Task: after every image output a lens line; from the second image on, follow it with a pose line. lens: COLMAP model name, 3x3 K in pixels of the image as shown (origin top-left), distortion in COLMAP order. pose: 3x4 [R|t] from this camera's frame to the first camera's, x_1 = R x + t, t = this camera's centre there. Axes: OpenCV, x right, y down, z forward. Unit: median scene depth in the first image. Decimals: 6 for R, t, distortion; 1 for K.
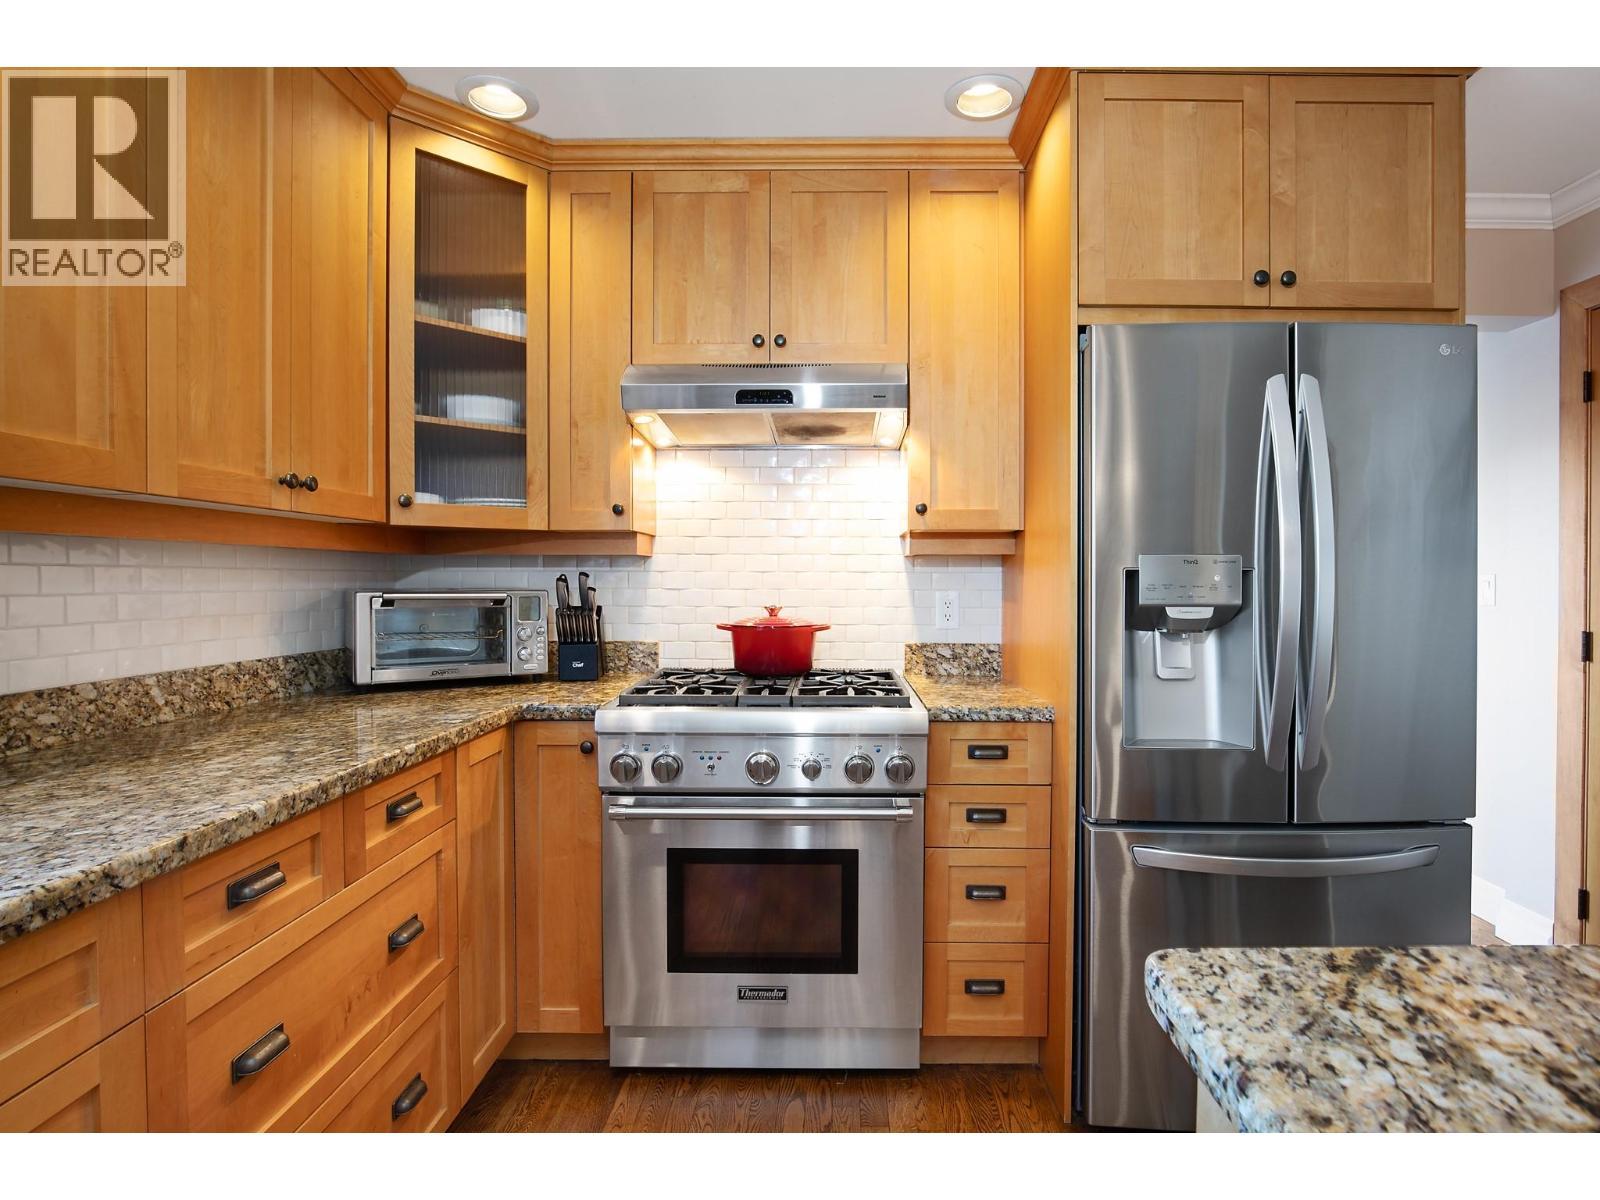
lens RADIAL K [[728.1, 0, 847.5], [0, 728.1, 597.6], [0, 0, 1]] dist [-0.033247, 0.000357]
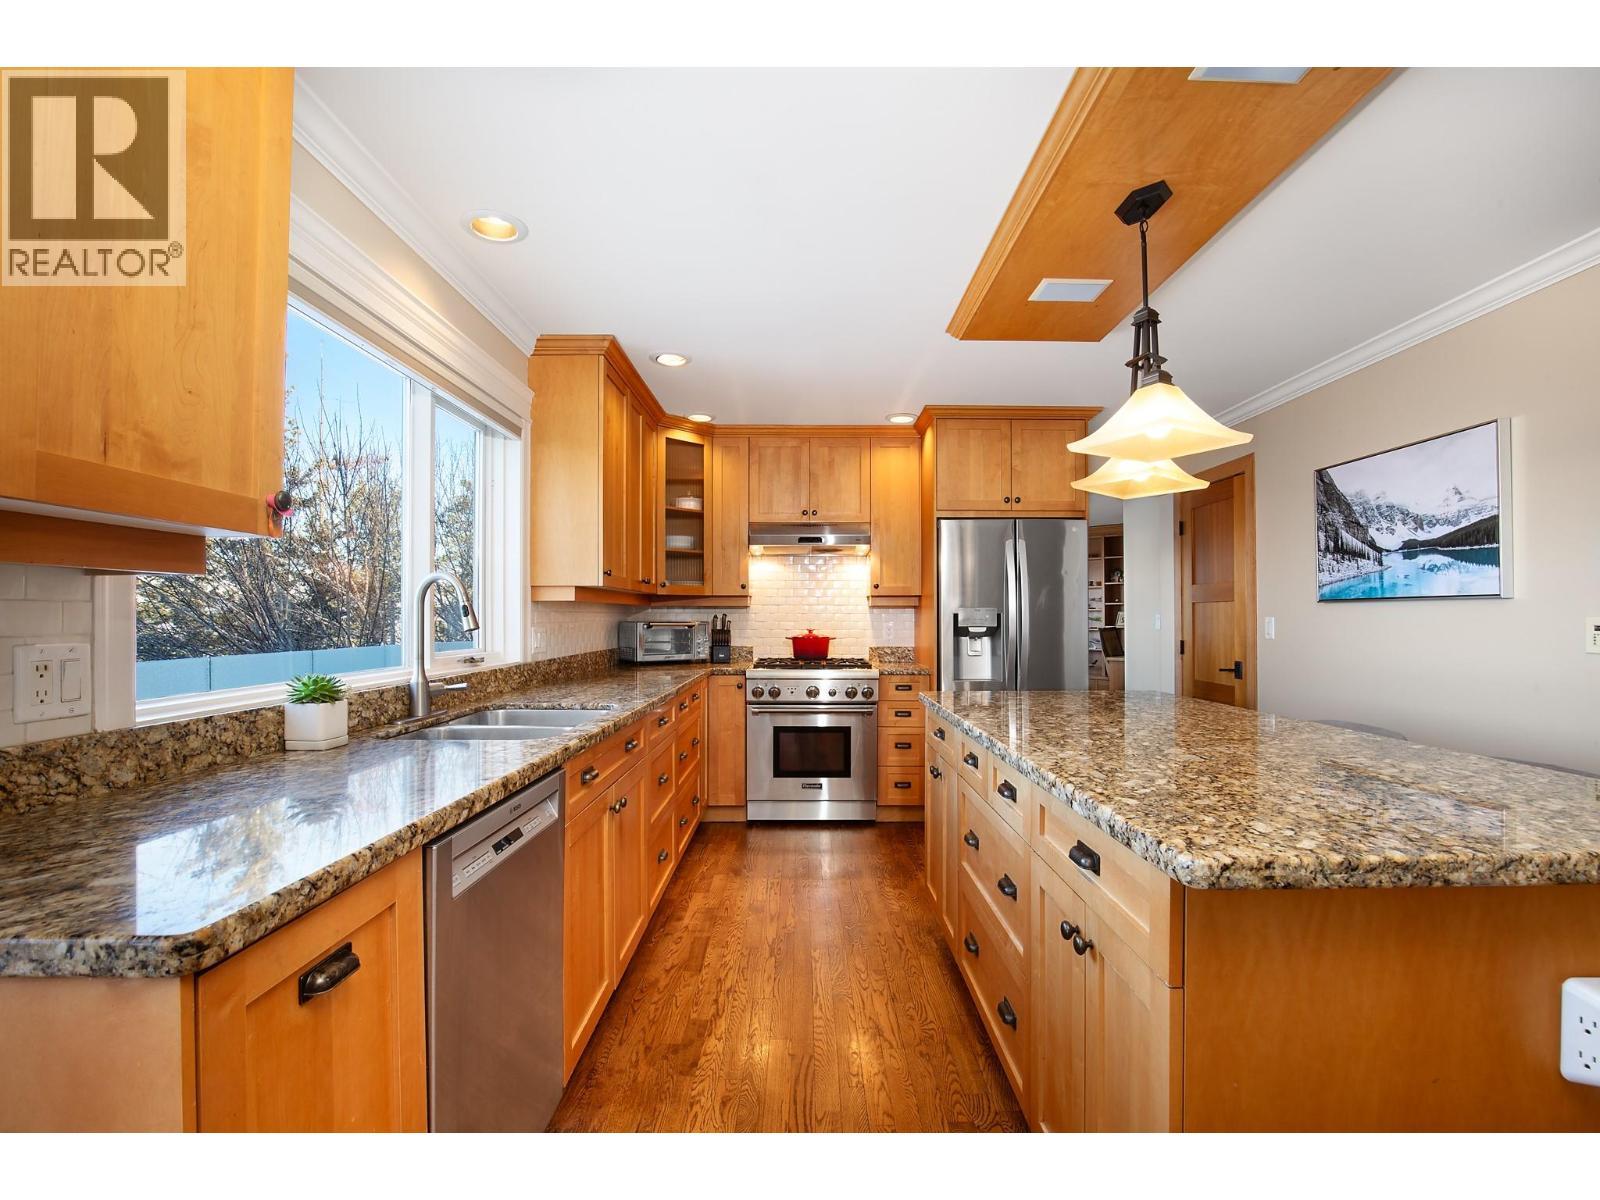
lens RADIAL K [[728.1, 0, 807.3], [0, 728.1, 608.7], [0, 0, 1]] dist [-0.033247, 0.000357]
pose [[0.999983, -0.000789, -0.005712, -0.105820], [0.000590, 0.999395, -0.034772, 0.029638], [0.005736, 0.034768, 0.999379, -1.328800]]
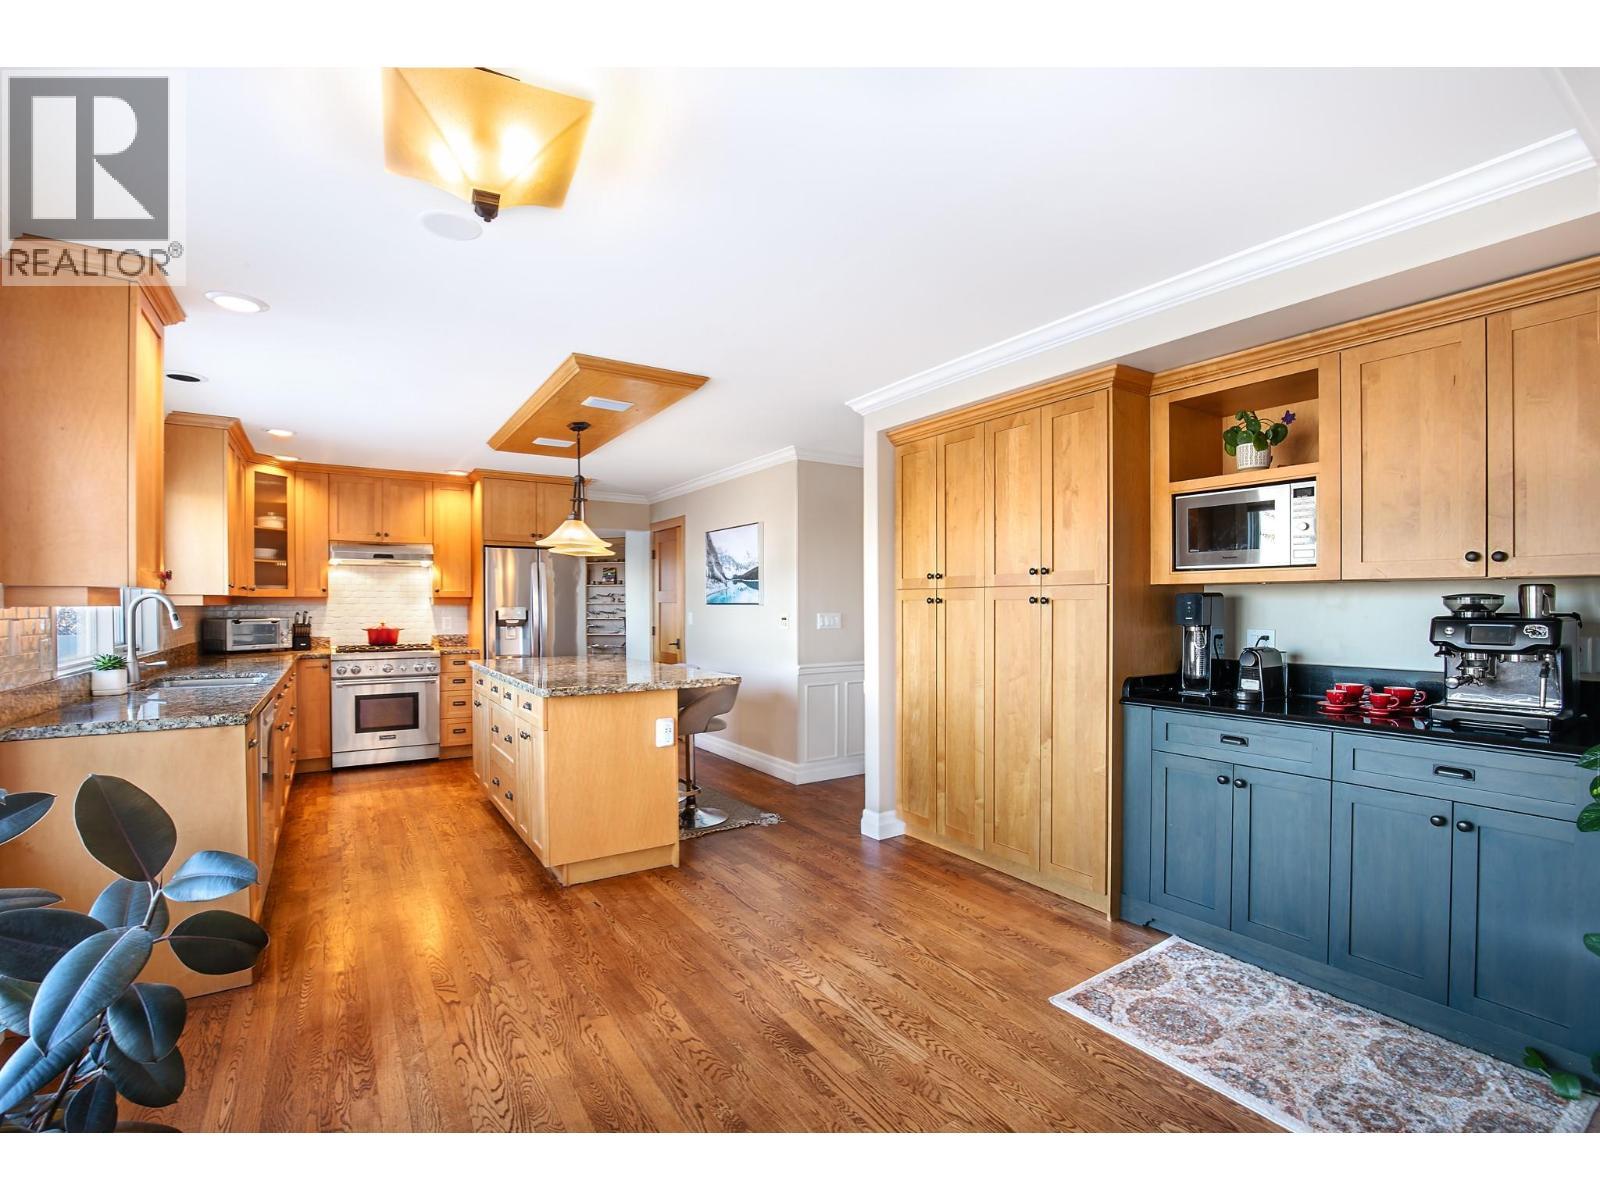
lens RADIAL K [[746.1, 0, 805.0], [0, 746.1, 609.6], [0, 0, 1]] dist [-0.025106, -0.000685]
pose [[0.848009, -0.006204, 0.529946, -0.259601], [0.014701, 0.999822, -0.011820, 0.021833], [-0.529779, 0.017815, 0.847949, -2.646114]]
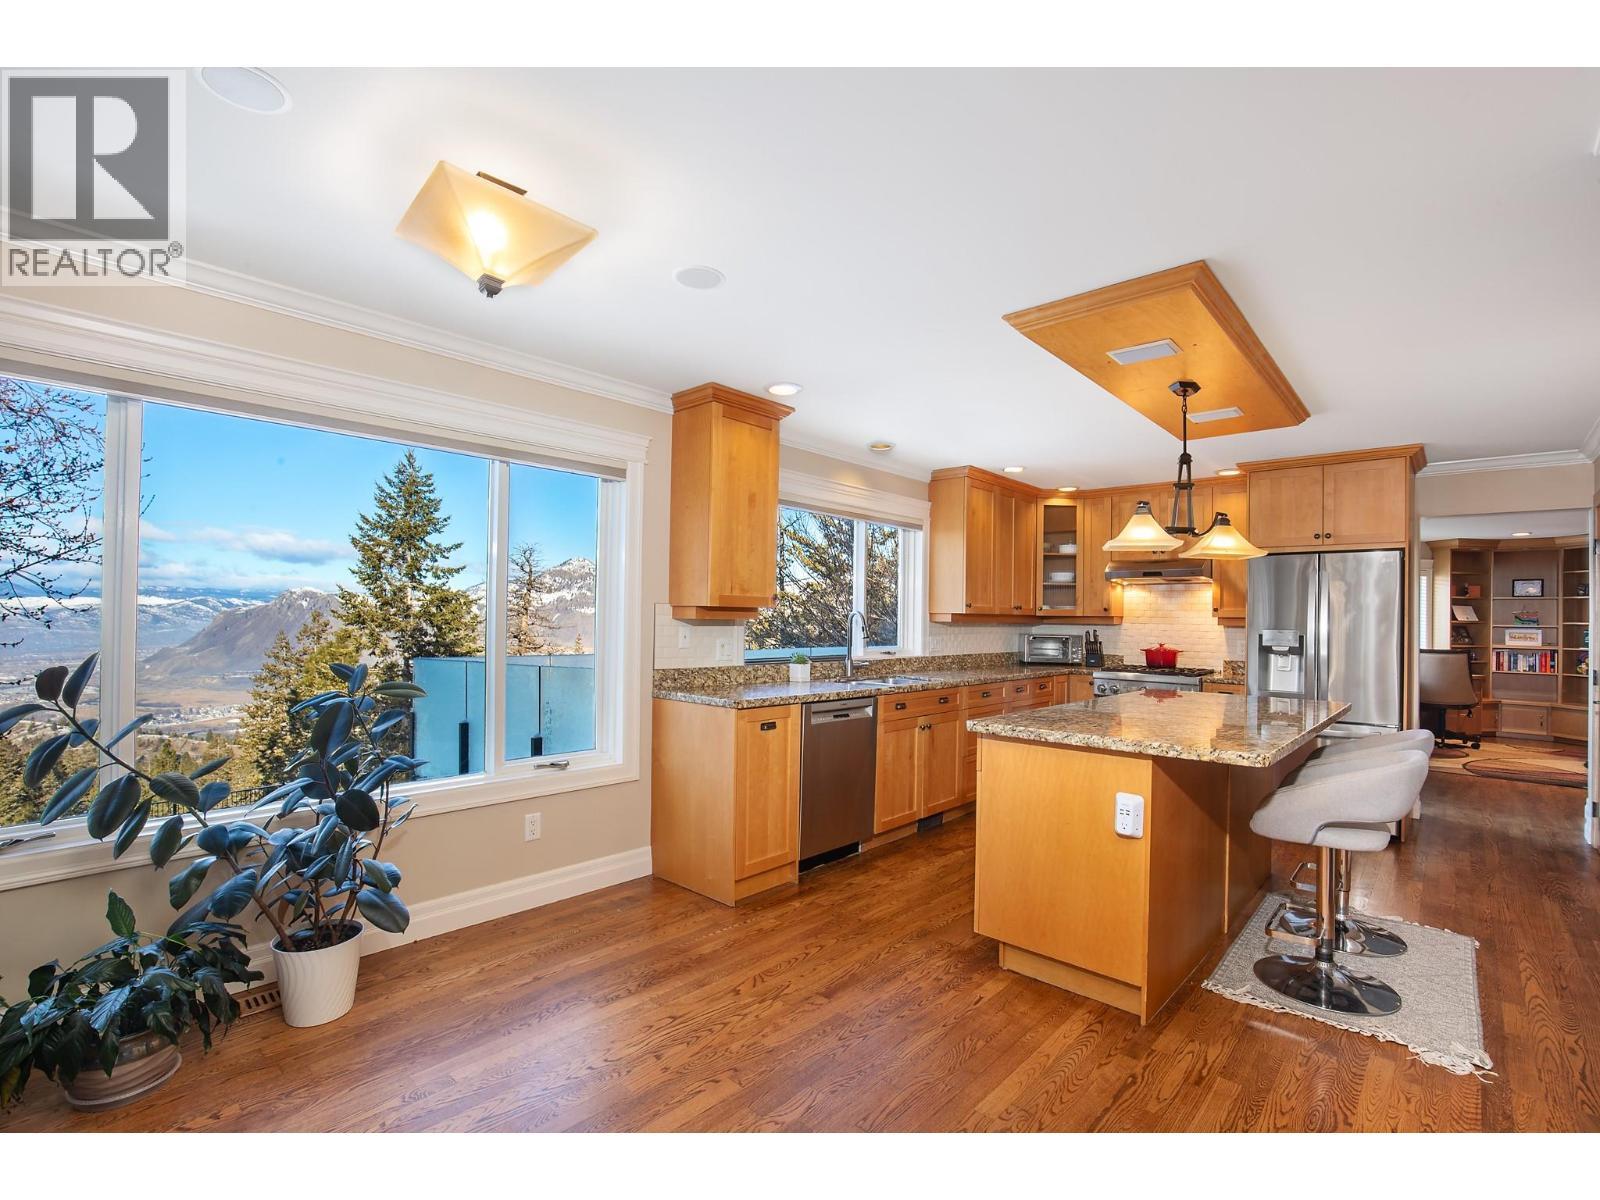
lens RADIAL K [[728.1, 0, 805.9], [0, 728.1, 612.3], [0, 0, 1]] dist [-0.033247, 0.000357]
pose [[0.719484, 0.005036, -0.694490, 0.919451], [-0.031562, 0.999178, -0.025453, 0.006909], [0.693791, 0.040232, 0.719052, -2.124842]]
